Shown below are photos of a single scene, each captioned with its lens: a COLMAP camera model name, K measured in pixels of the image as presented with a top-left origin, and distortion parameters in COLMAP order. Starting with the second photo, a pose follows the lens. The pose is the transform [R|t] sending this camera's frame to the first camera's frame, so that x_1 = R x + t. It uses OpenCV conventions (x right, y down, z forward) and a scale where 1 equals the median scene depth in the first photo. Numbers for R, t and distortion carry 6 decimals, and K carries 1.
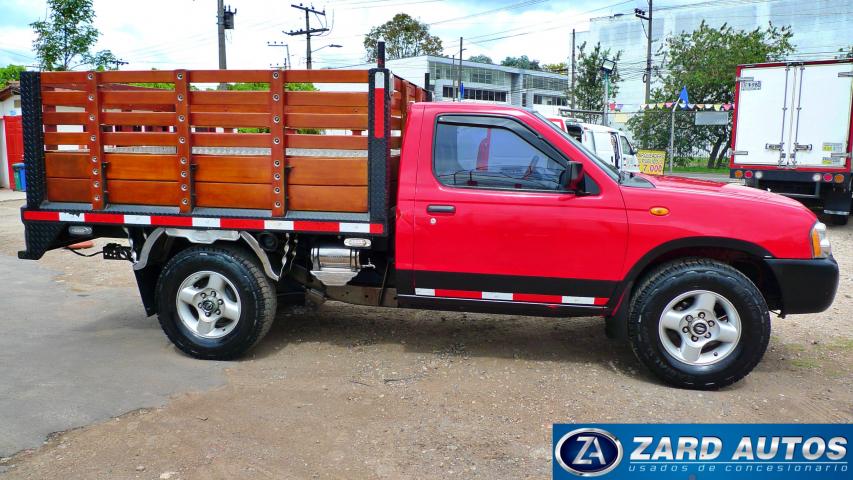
lens RADIAL K [[600.5, 0, 423.0], [0, 600.5, 206.6], [0, 0, 1]] dist [-0.033061, -0.003413]
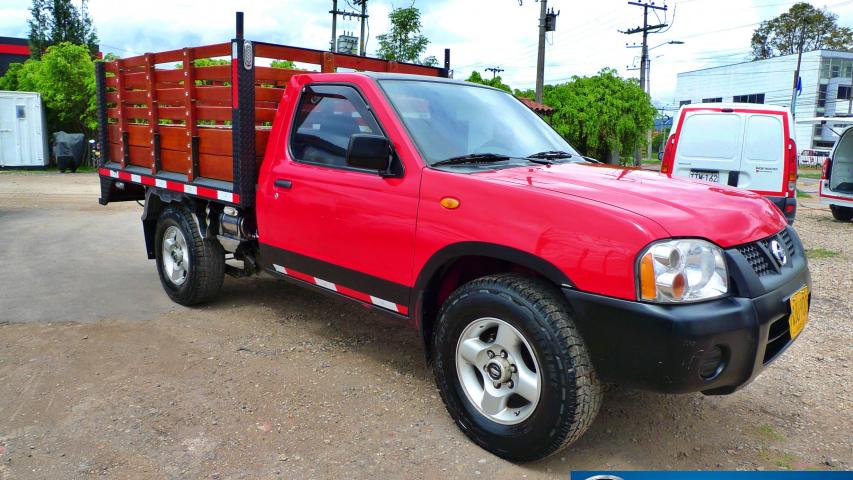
lens RADIAL K [[592.9, 0, 427.3], [0, 592.9, 223.0], [0, 0, 1]] dist [-0.030654, -0.005121]
pose [[0.824611, 0.103629, -0.556127, 0.581304], [-0.091784, 0.994561, 0.049232, -0.001219], [0.558205, 0.010446, 0.829638, 0.267143]]
